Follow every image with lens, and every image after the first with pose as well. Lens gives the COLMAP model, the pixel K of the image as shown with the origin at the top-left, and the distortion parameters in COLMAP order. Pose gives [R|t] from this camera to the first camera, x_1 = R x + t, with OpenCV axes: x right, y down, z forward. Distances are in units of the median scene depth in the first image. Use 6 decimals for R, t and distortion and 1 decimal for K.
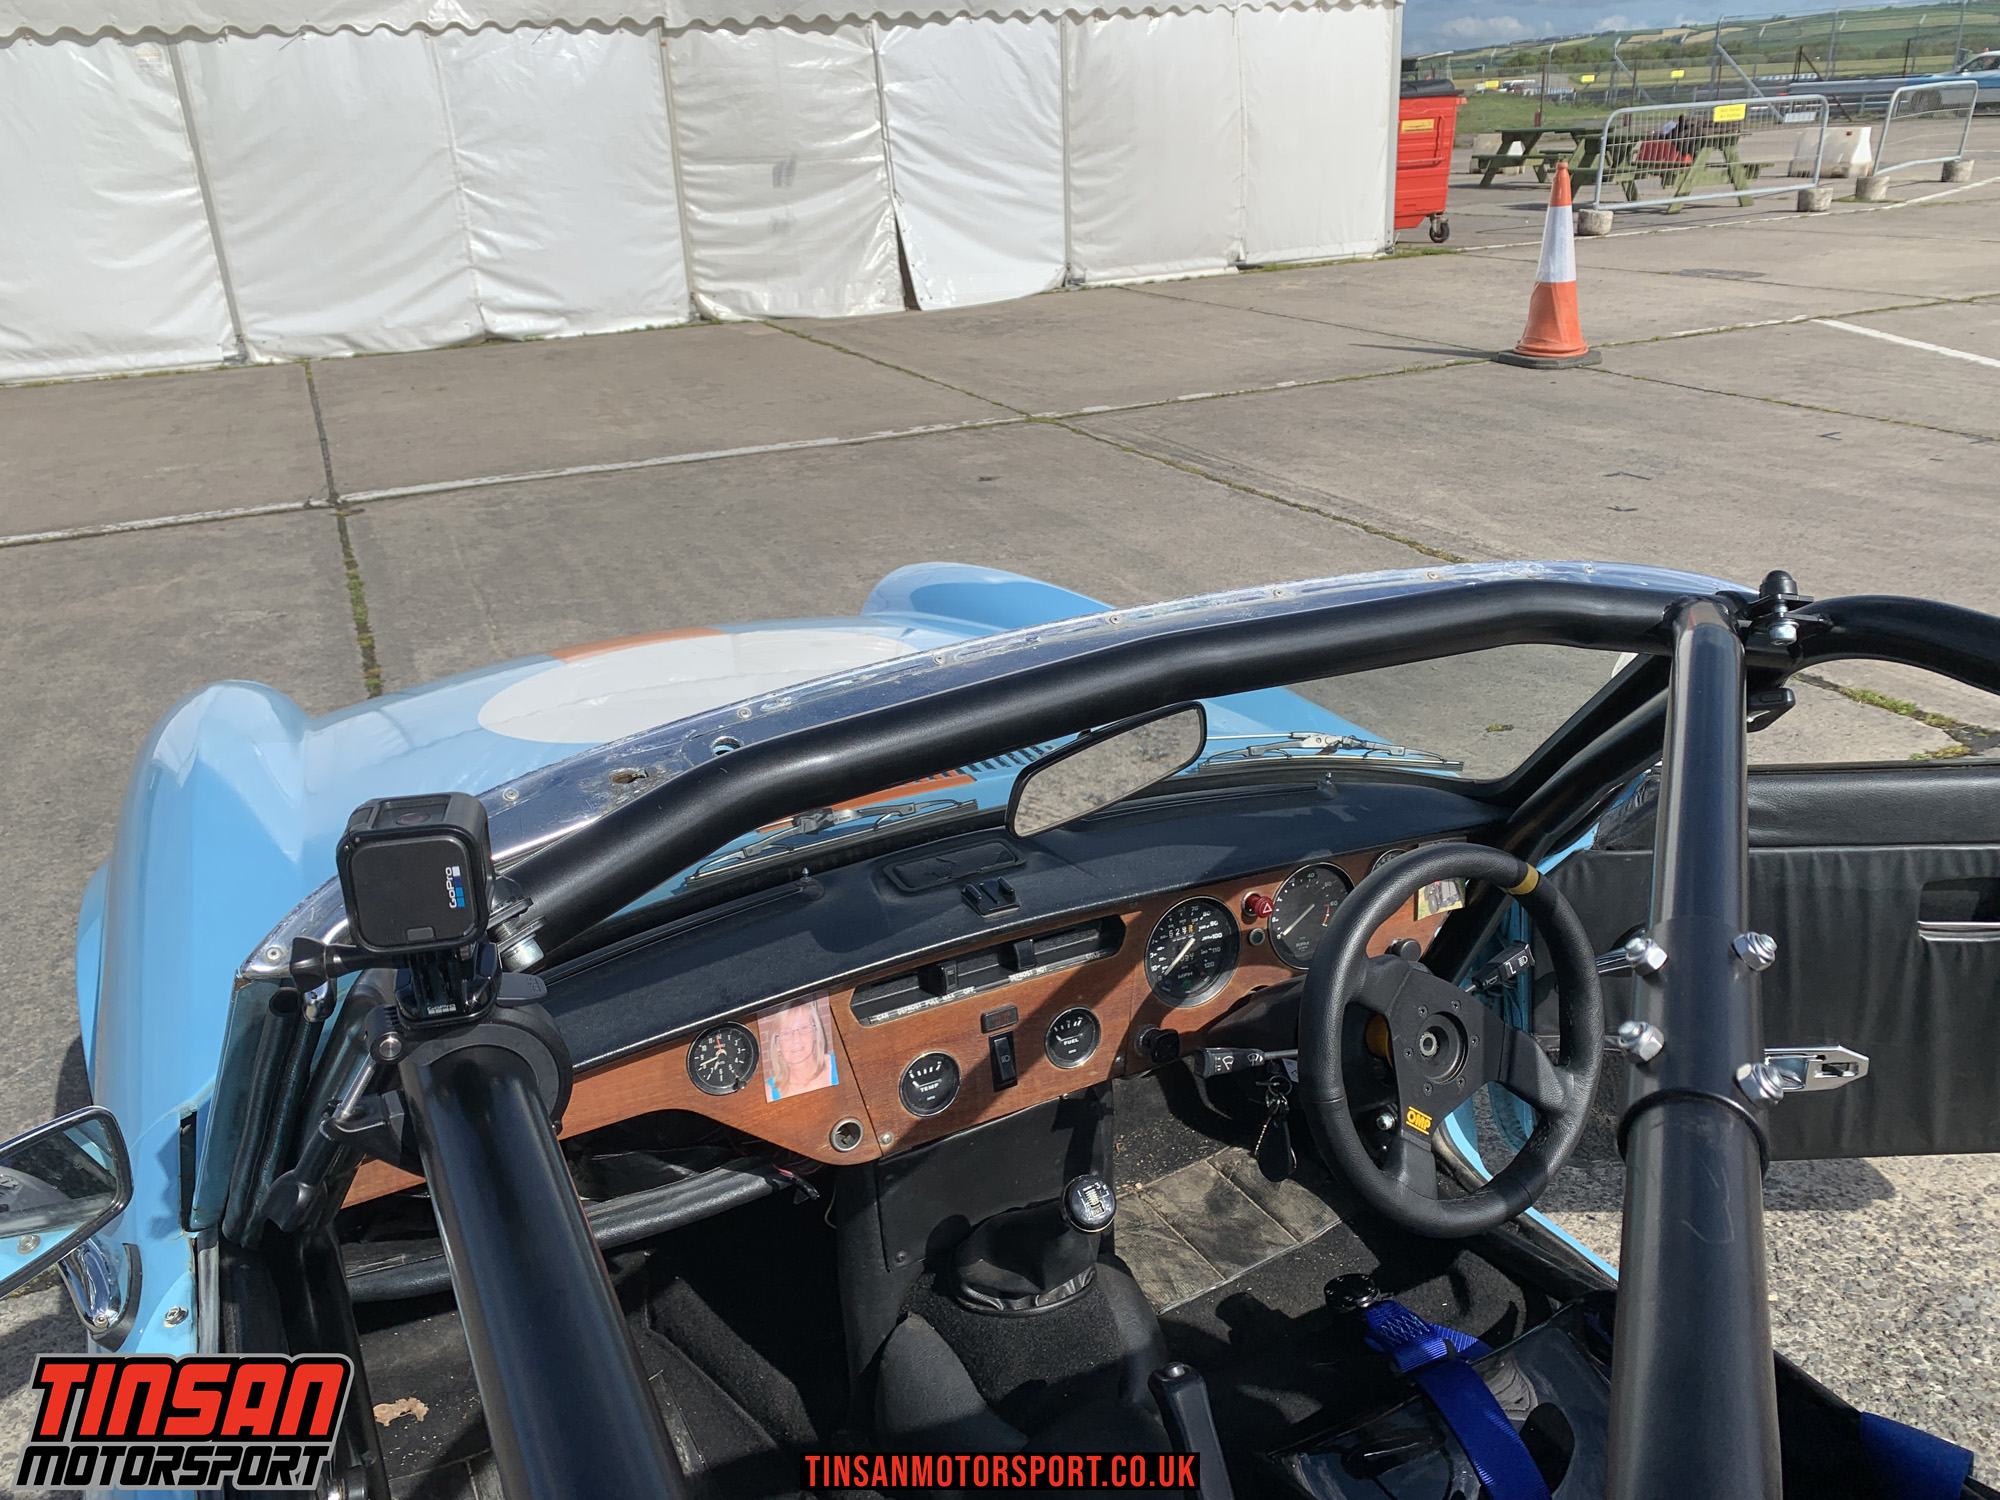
lens RADIAL K [[1535.0, 0, 1000.0], [0, 1535.0, 750.0], [0, 0, 1]] dist [0.010240, 0.006799]
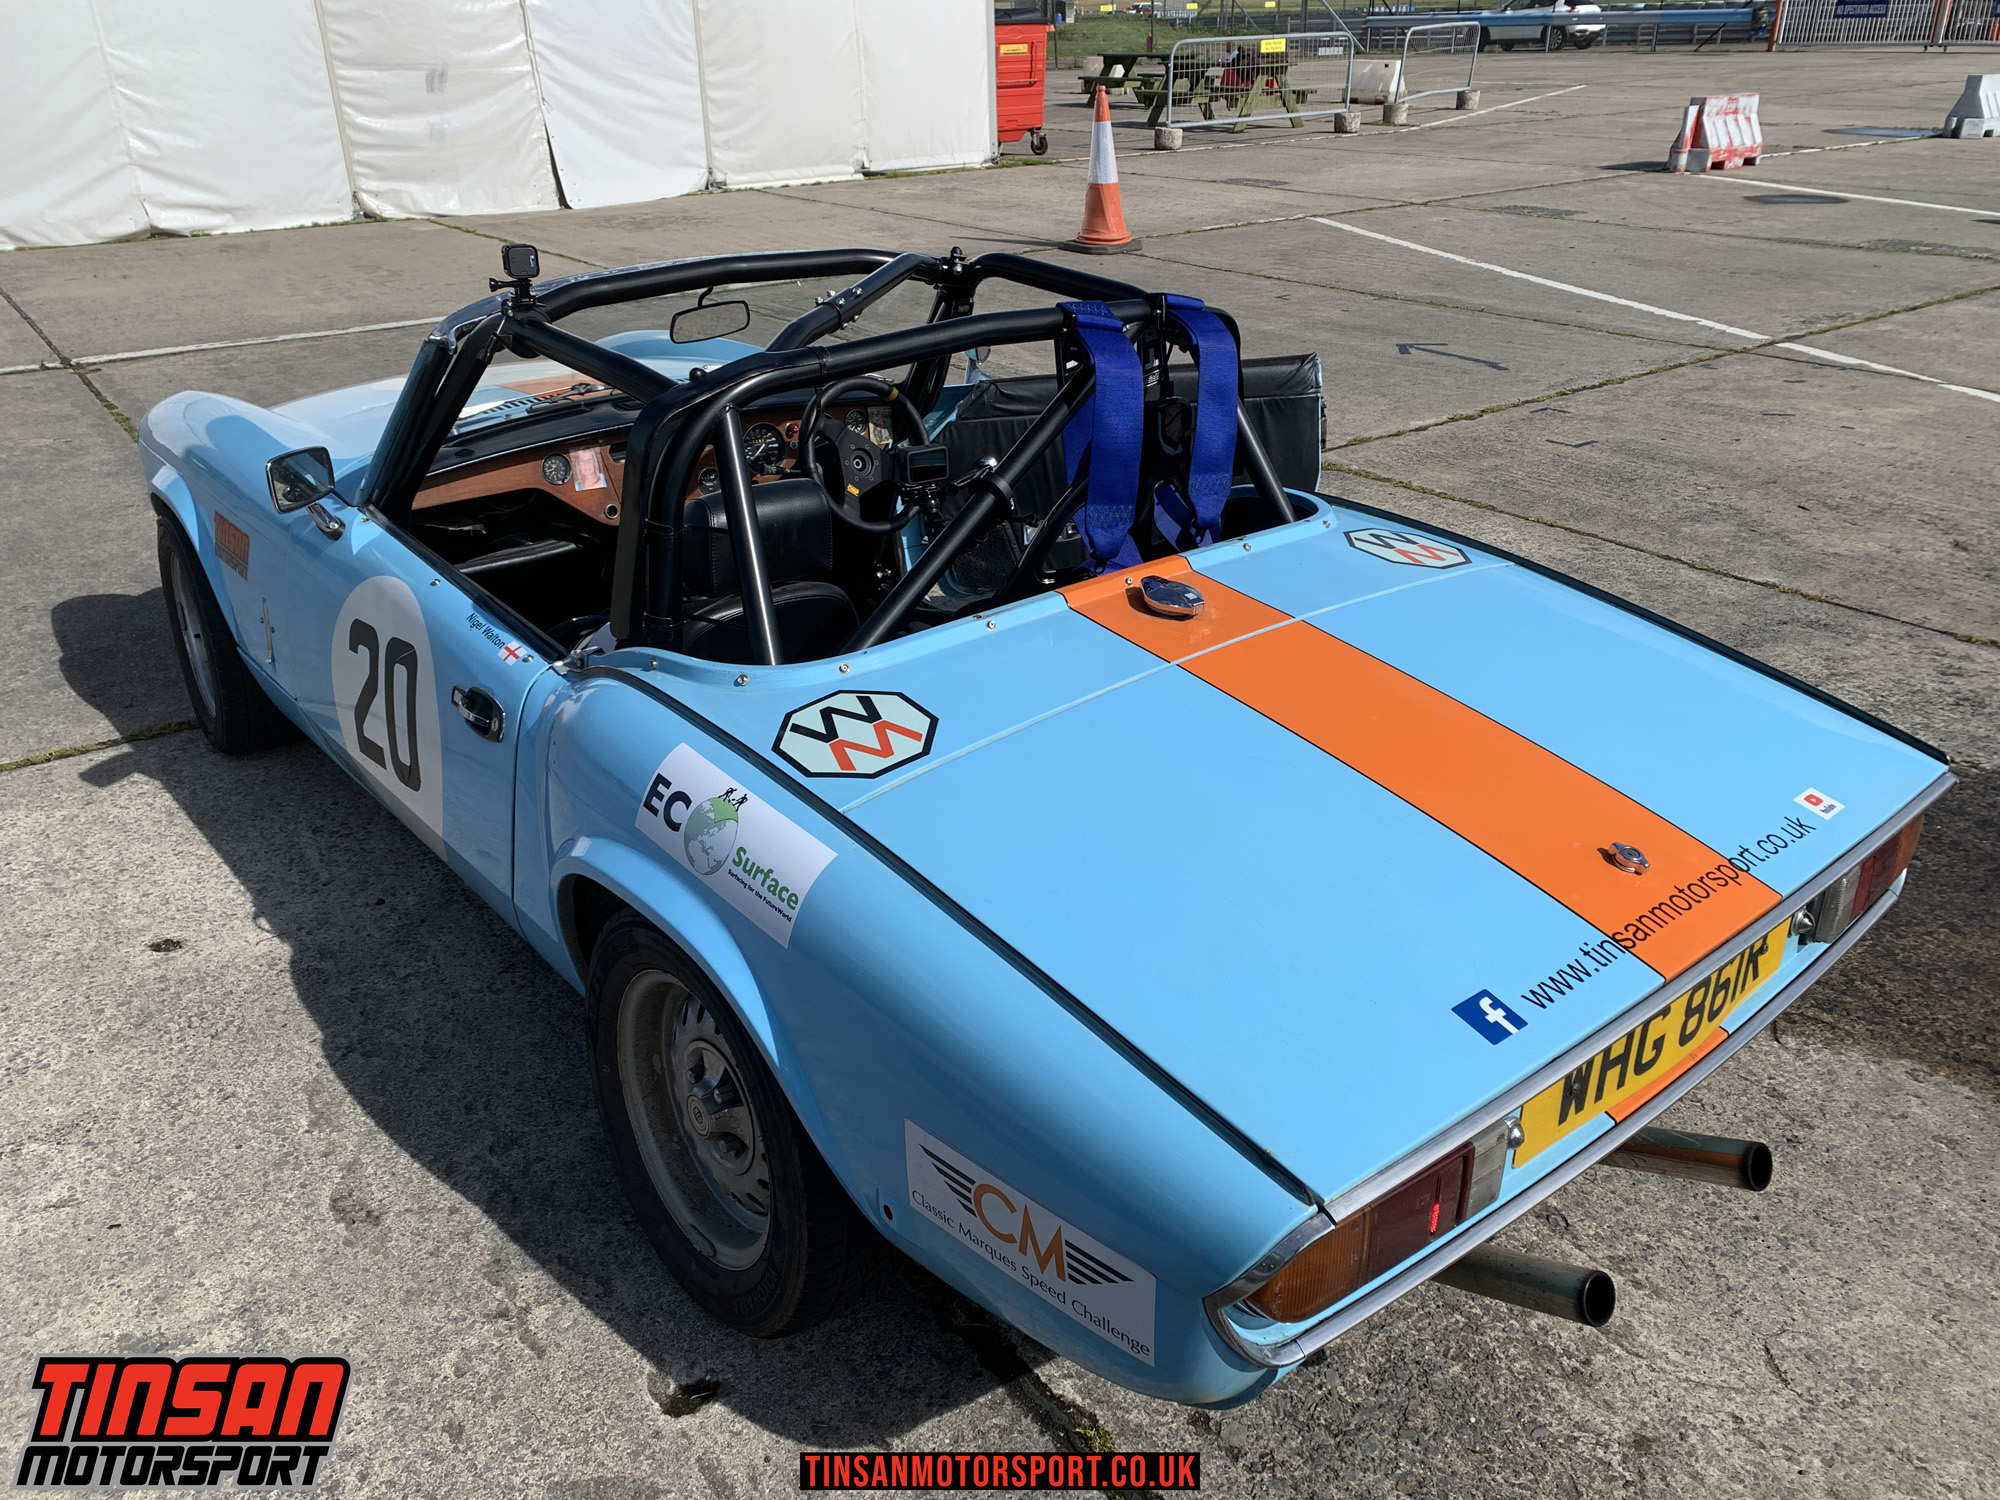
lens RADIAL K [[1522.8, 0, 991.5], [0, 1522.8, 739.0], [0, 0, 1]] dist [0.014175, 0.003920]
pose [[0.978139, -0.065187, 0.197470, -0.001604], [0.056298, 0.997146, 0.050307, 0.054762], [-0.200186, -0.038090, 0.979017, -0.148678]]
